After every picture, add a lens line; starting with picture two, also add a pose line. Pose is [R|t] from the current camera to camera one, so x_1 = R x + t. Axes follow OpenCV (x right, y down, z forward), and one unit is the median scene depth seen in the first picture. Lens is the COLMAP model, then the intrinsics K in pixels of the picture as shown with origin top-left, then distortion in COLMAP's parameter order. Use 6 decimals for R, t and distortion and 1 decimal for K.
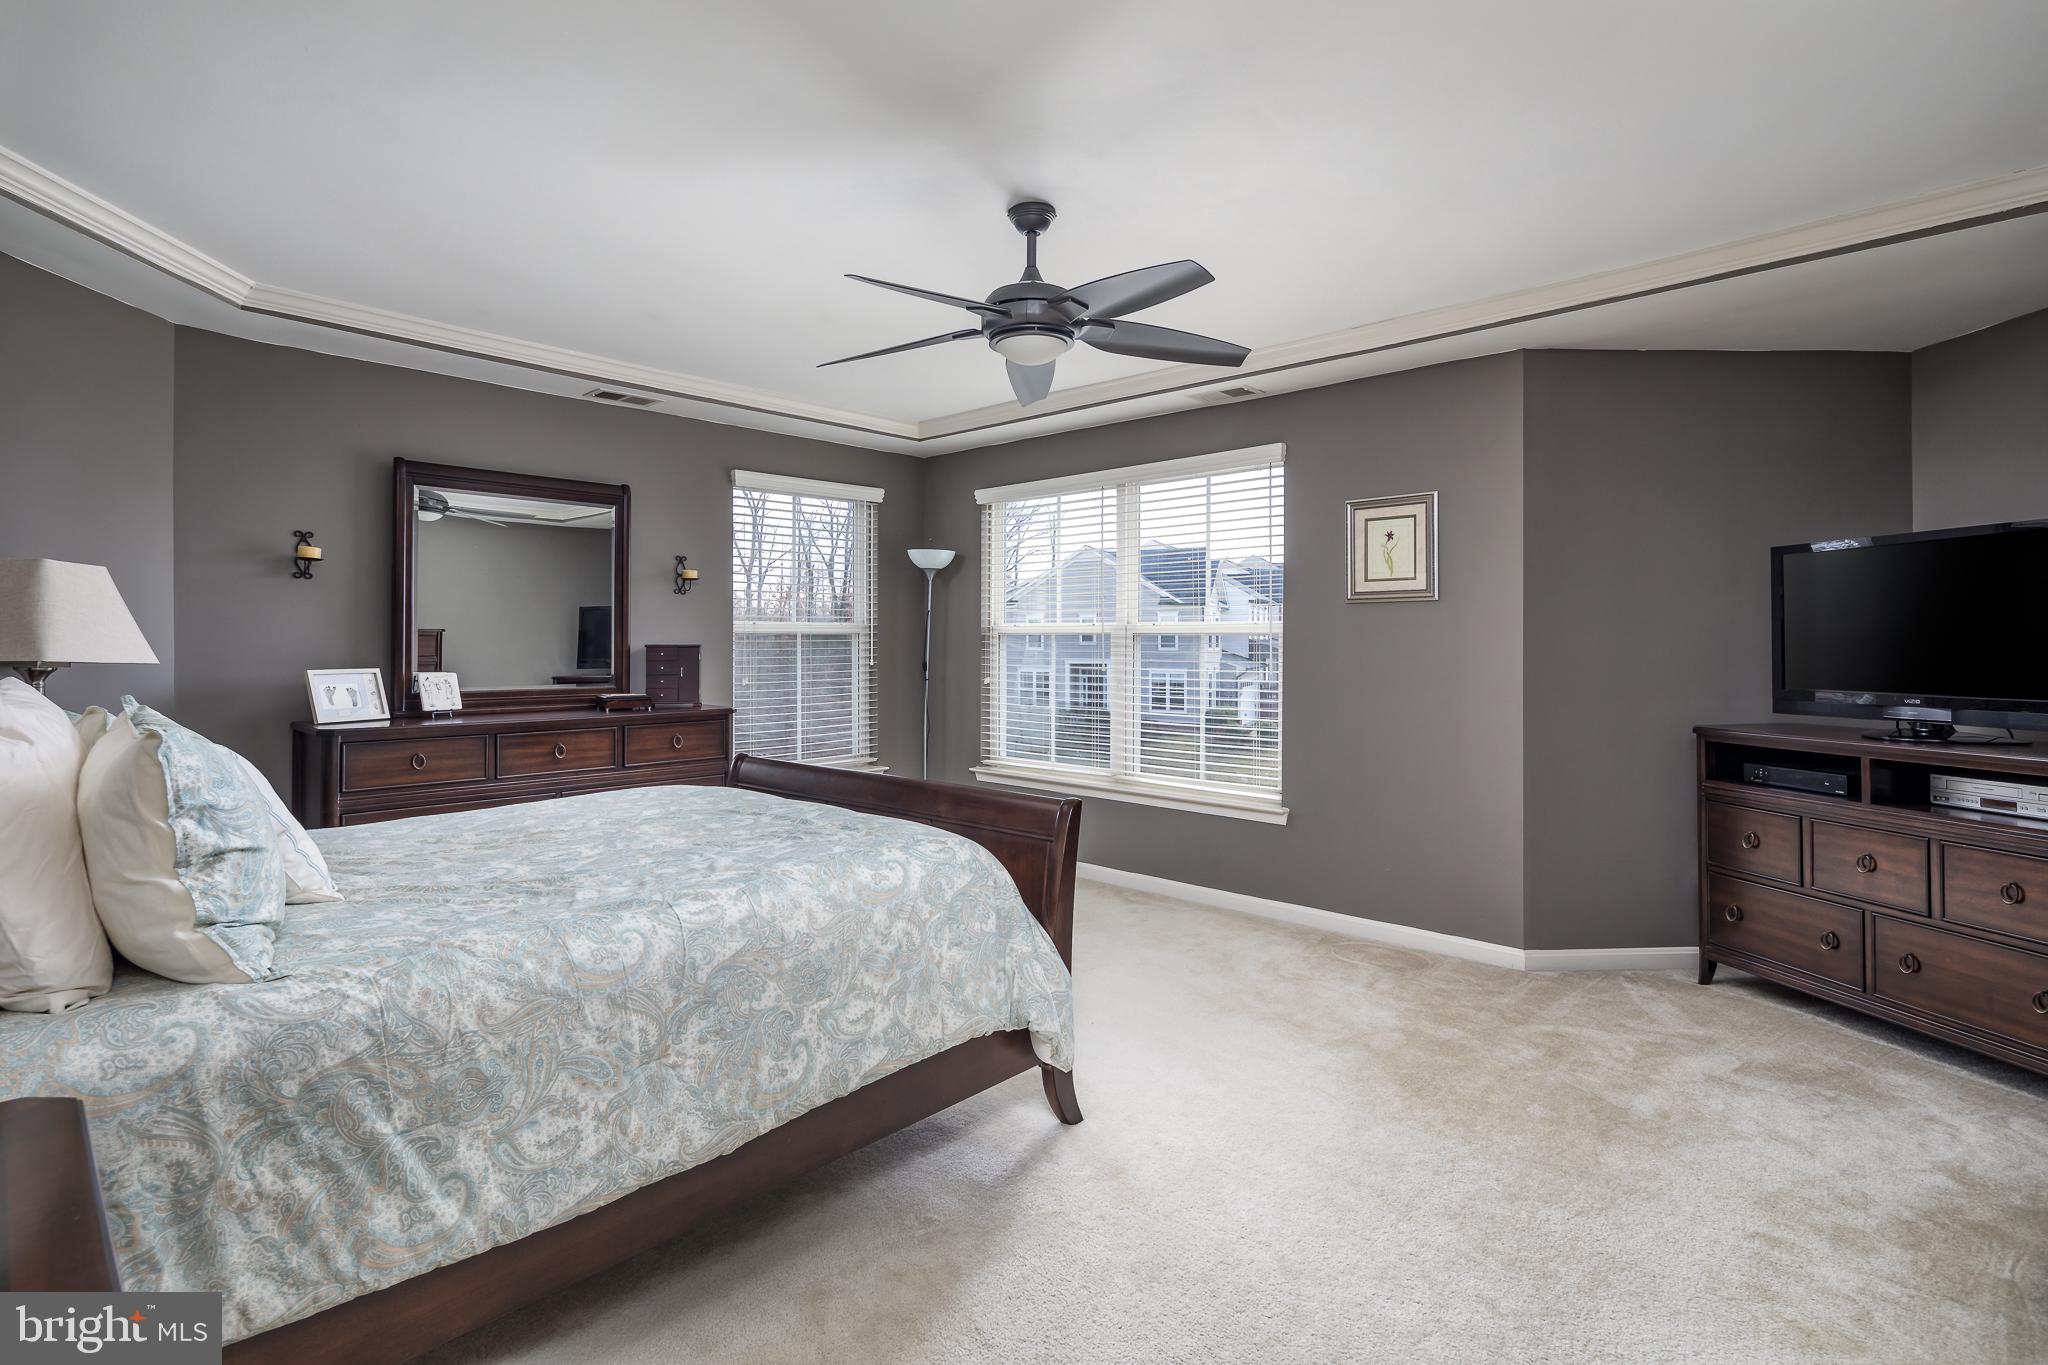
lens RADIAL K [[994.7, 0, 1014.3], [0, 994.7, 677.2], [0, 0, 1]] dist [0.010658, -0.004808]
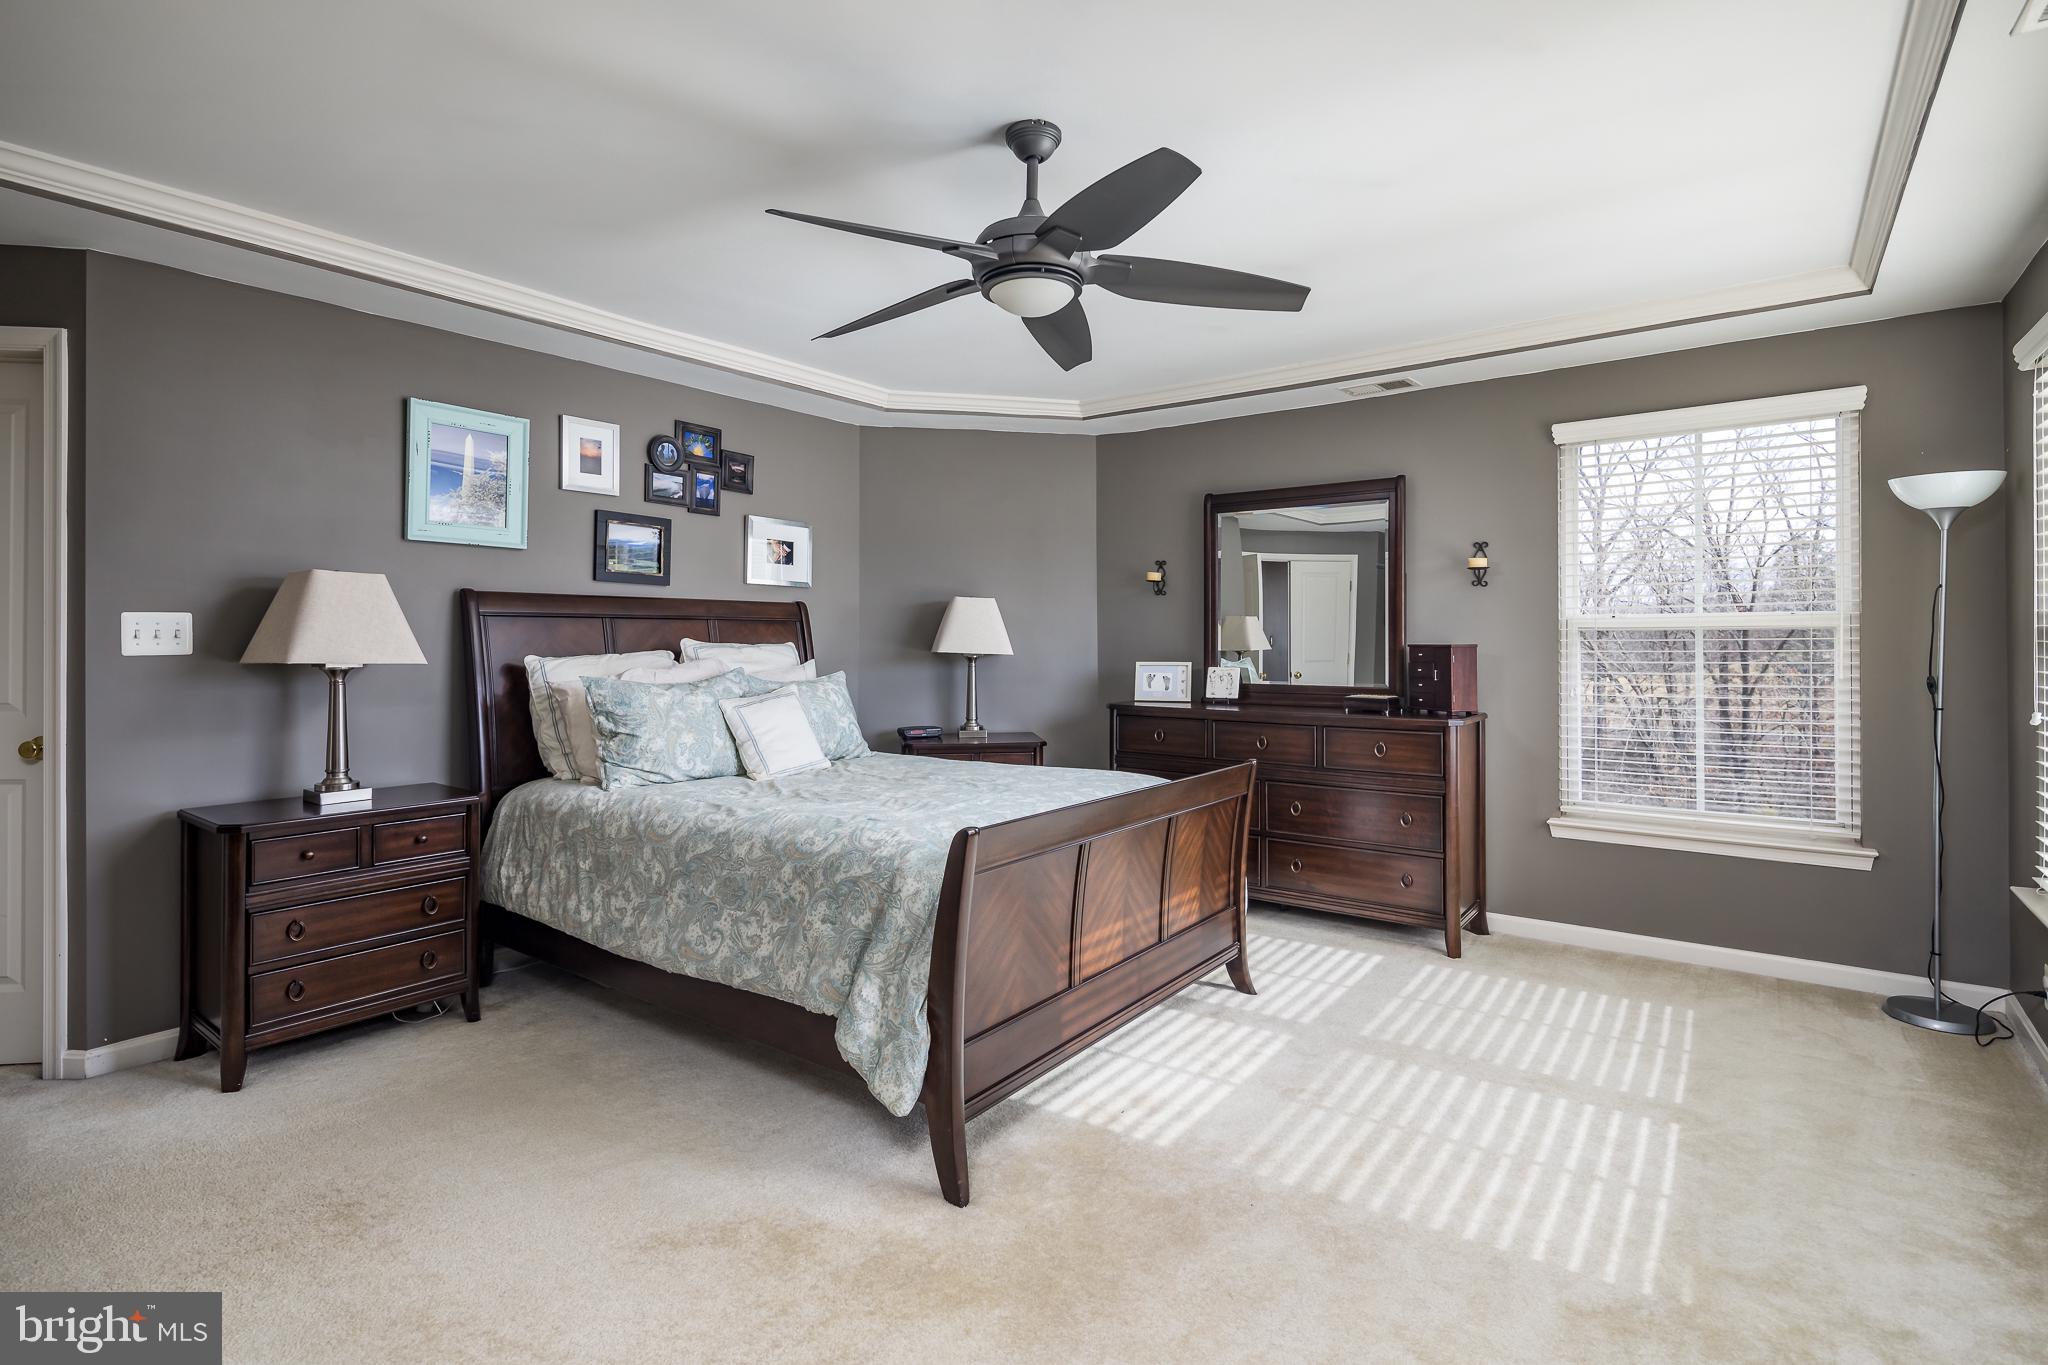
lens RADIAL K [[994.7, 0, 1011.7], [0, 994.7, 668.0], [0, 0, 1]] dist [0.010658, -0.004808]
pose [[0.103326, 0.026985, -0.994281, 0.600446], [-0.034129, 0.999139, 0.023571, -0.023423], [0.994062, 0.031498, 0.104158, 0.625810]]
